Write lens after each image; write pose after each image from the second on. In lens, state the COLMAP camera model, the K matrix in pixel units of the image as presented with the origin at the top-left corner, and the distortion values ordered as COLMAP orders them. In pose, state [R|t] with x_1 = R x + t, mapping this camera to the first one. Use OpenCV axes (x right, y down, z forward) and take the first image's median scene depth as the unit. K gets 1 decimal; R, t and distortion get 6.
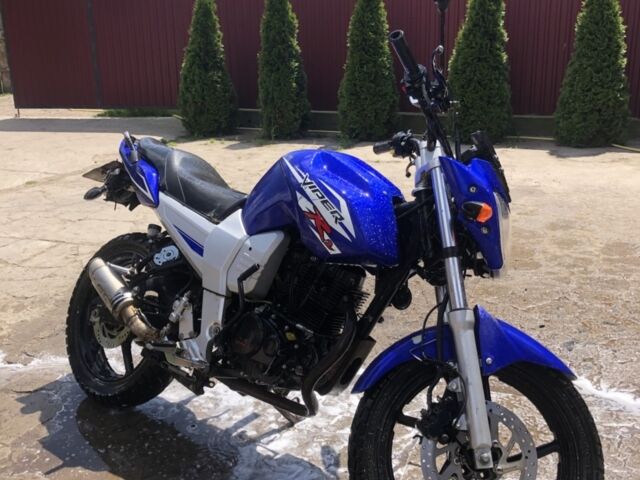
lens RADIAL K [[694.6, 0, 320.0], [0, 694.6, 240.0], [0, 0, 1]] dist [0.067629, -0.229933]
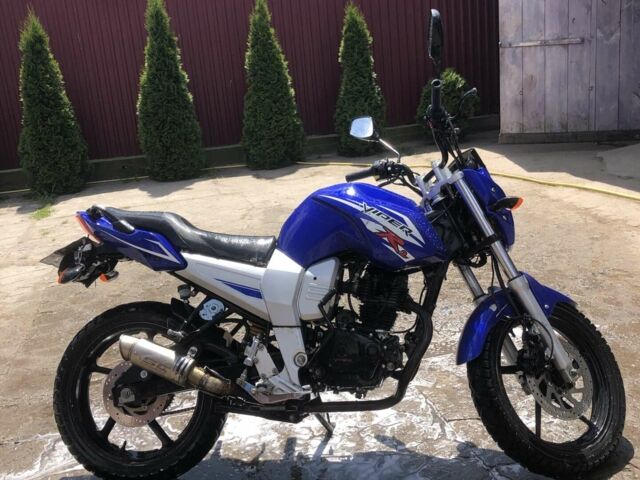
lens RADIAL K [[694.6, 0, 320.0], [0, 694.6, 240.0], [0, 0, 1]] dist [0.067629, -0.229933]
pose [[0.816781, -0.199673, 0.541294, -0.570865], [0.227454, 0.973658, 0.015950, -0.053005], [-0.530220, 0.110092, 0.840682, 0.034675]]
